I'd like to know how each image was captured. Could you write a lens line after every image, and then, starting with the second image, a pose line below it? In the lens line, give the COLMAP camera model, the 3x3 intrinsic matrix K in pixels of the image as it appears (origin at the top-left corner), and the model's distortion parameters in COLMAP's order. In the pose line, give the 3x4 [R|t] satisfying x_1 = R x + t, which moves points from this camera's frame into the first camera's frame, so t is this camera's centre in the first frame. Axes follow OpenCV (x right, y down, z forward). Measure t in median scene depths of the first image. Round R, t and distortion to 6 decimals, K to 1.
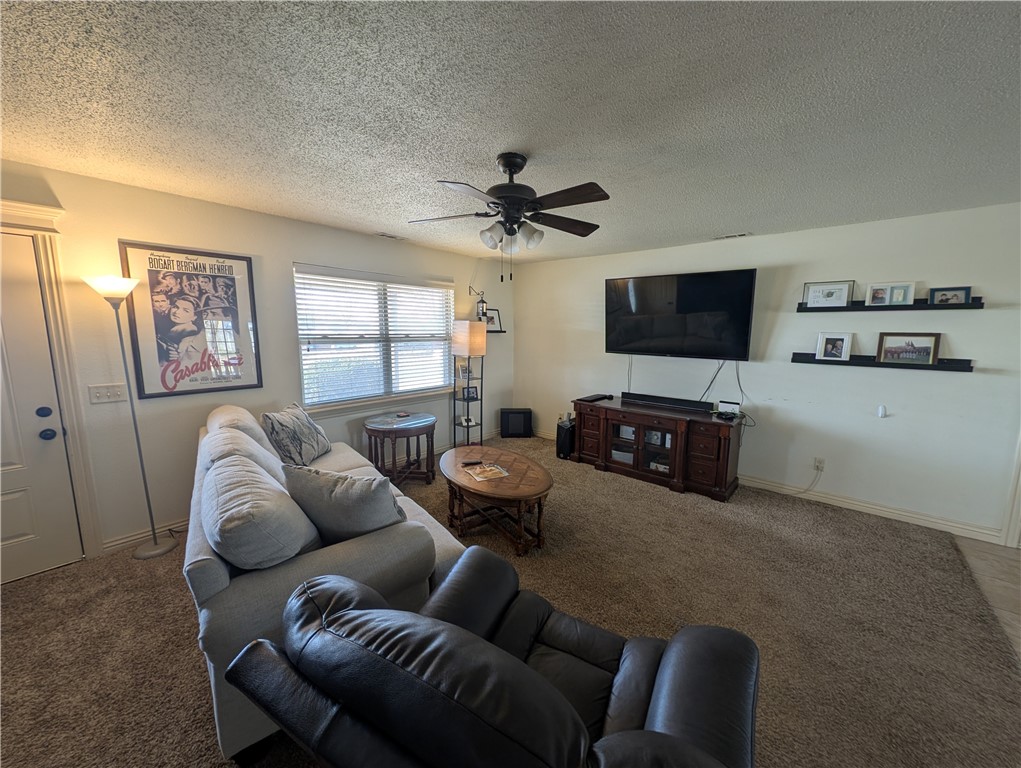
lens RADIAL K [[379.8, 0, 514.7], [0, 379.8, 380.1], [0, 0, 1]] dist [0.000277, -0.000914]
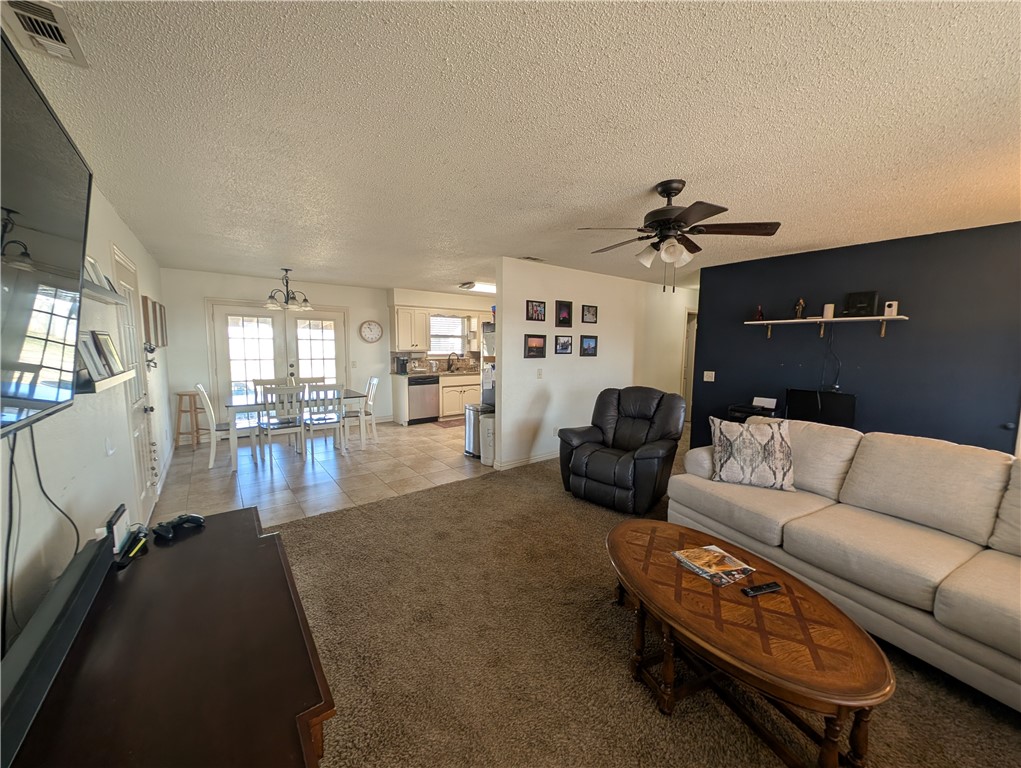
lens RADIAL K [[379.8, 0, 514.2], [0, 379.8, 388.1], [0, 0, 1]] dist [0.000277, -0.000914]
pose [[-0.979034, -0.039844, 0.199760, 0.133652], [0.010462, 0.969552, 0.244662, -0.191292], [-0.203426, 0.241623, -0.948808, 1.579821]]
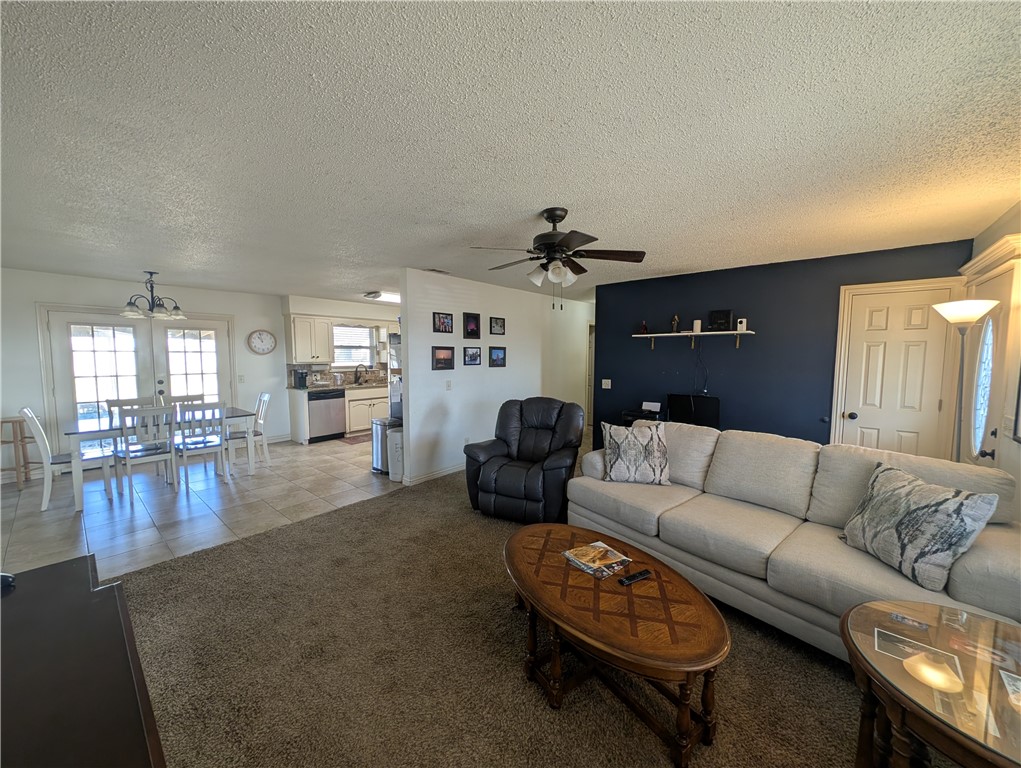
lens RADIAL K [[379.8, 0, 513.1], [0, 379.8, 388.2], [0, 0, 1]] dist [0.000277, -0.000914]
pose [[-0.999941, -0.010326, -0.003470, 0.083983], [-0.010840, 0.974829, 0.222690, -0.205296], [0.001083, 0.222714, -0.974883, 1.587184]]
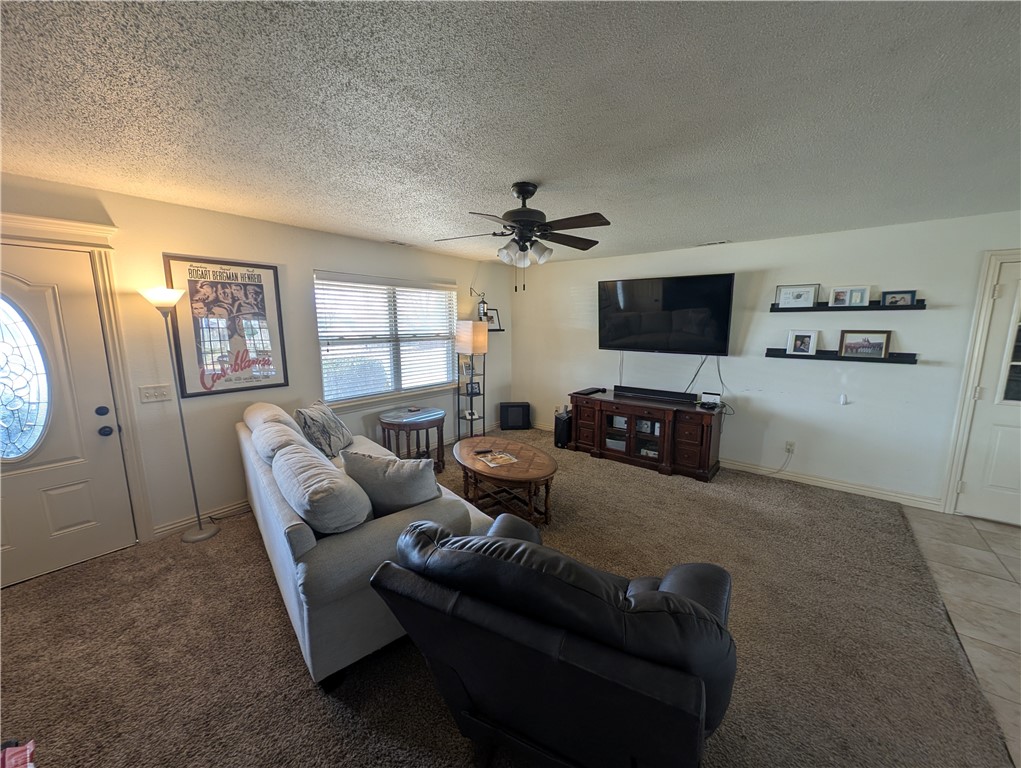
lens RADIAL K [[379.8, 0, 514.3], [0, 379.8, 380.2], [0, 0, 1]] dist [0.000277, -0.000914]
pose [[0.999402, -0.013458, 0.031848, -0.057384], [0.012997, 0.999808, 0.014636, -0.005096], [-0.032038, -0.014213, 0.999386, -0.114291]]
